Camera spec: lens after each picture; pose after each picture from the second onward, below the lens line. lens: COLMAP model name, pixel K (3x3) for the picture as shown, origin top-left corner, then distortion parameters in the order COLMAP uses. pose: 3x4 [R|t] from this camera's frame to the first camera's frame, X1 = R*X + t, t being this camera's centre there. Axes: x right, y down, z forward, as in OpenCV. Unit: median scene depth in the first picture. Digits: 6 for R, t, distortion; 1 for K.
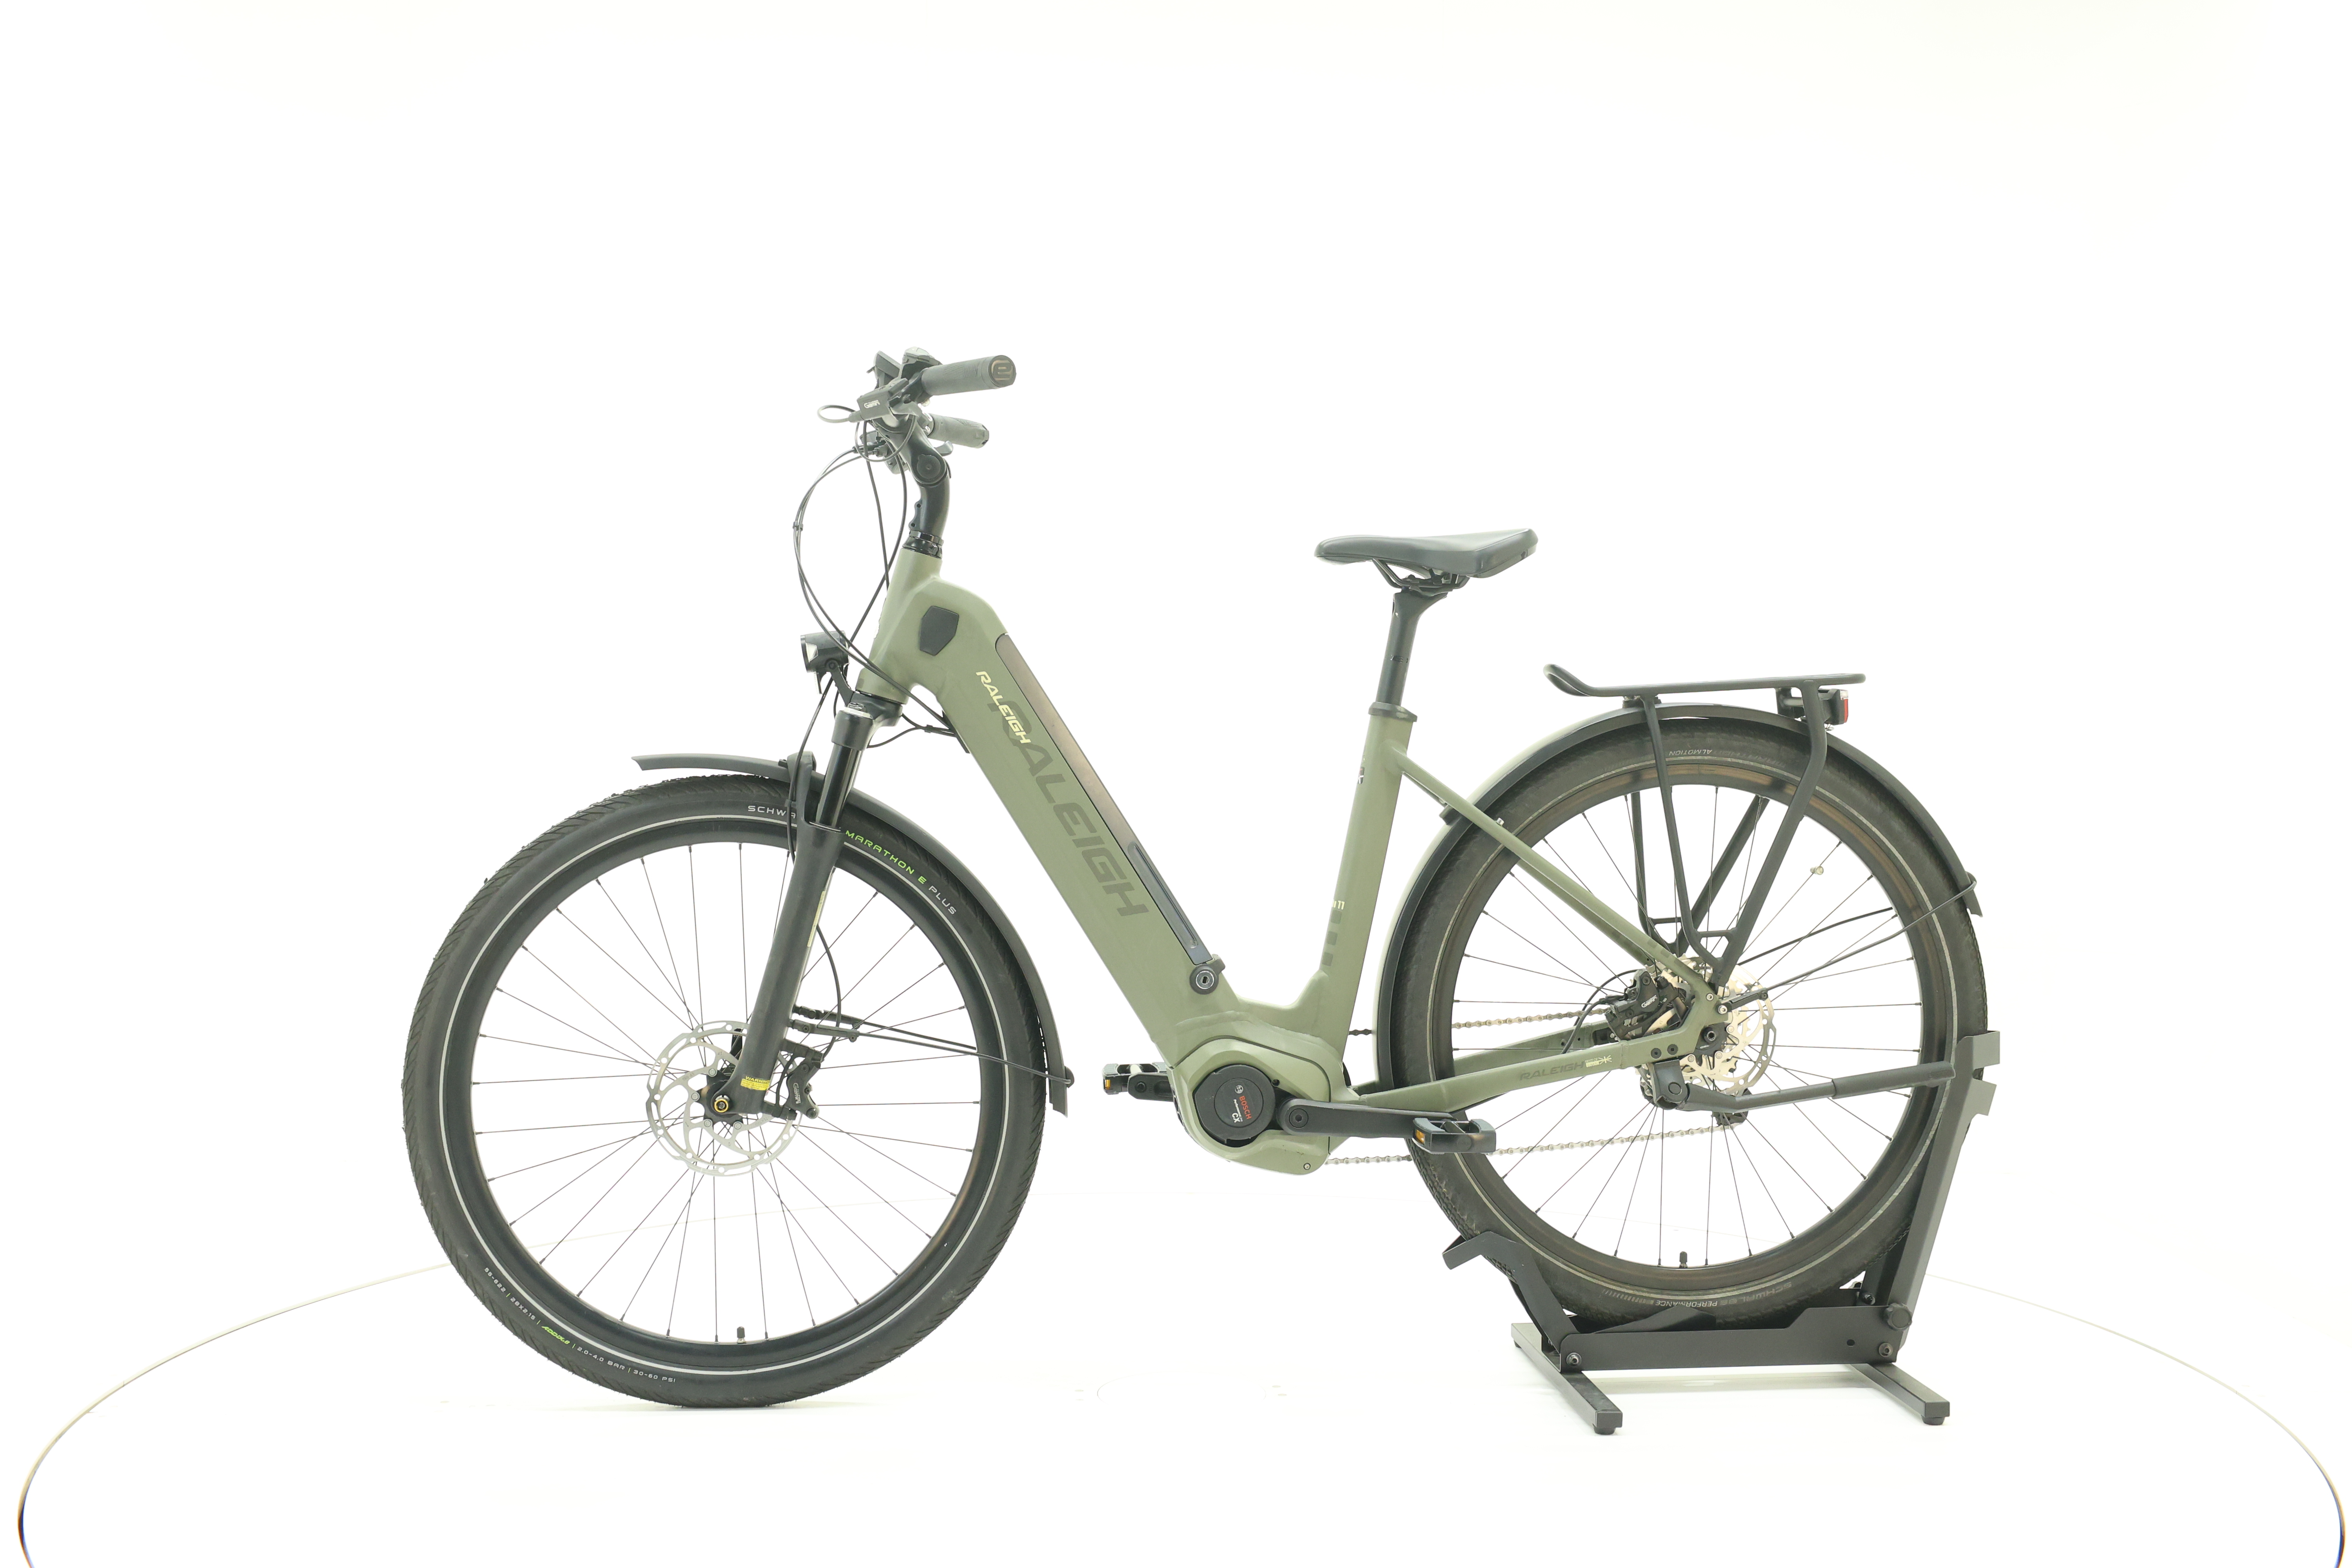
lens RADIAL K [[2506.8, 0, 1187.1], [0, 2506.8, 777.7], [0, 0, 1]] dist [-0.011713, 0.000000]
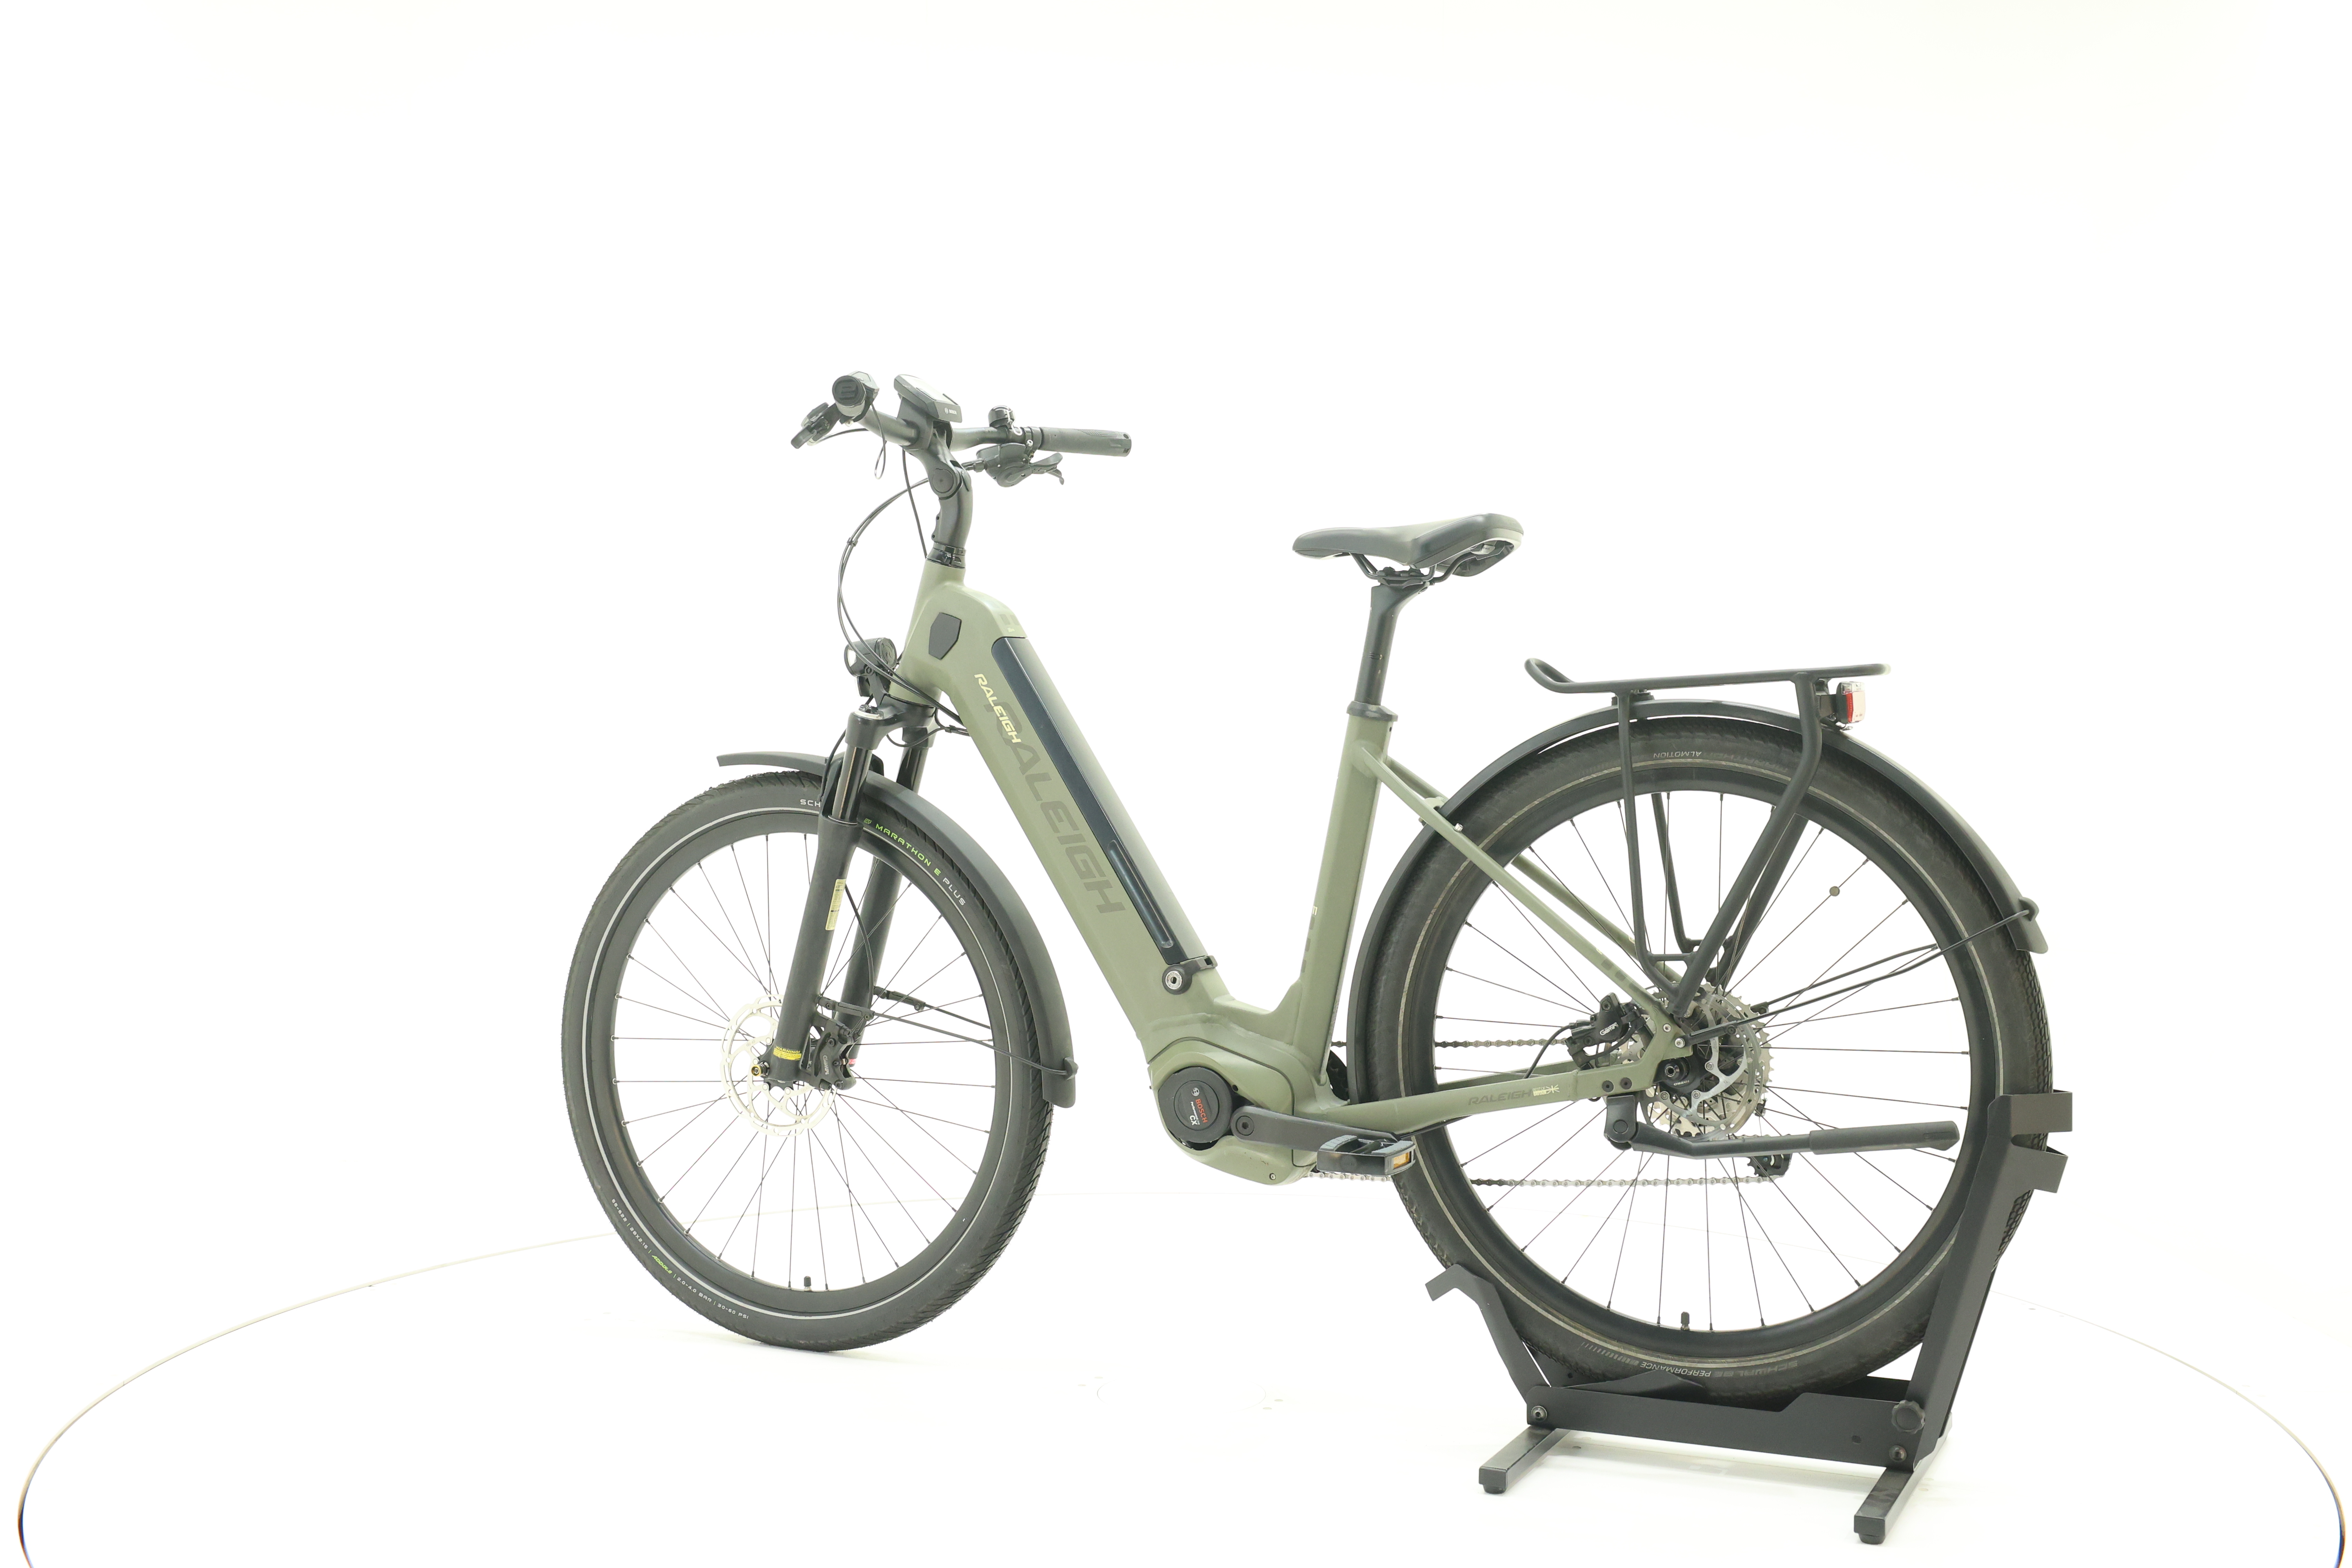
lens RADIAL K [[2506.8, 0, 1176.9], [0, 2506.8, 773.8], [0, 0, 1]] dist [-0.011713, 0.000000]
pose [[0.857848, 0.008092, -0.513840, 0.518080], [-0.008983, 0.999959, 0.000751, -0.002314], [0.513825, 0.003971, 0.857886, 0.142436]]
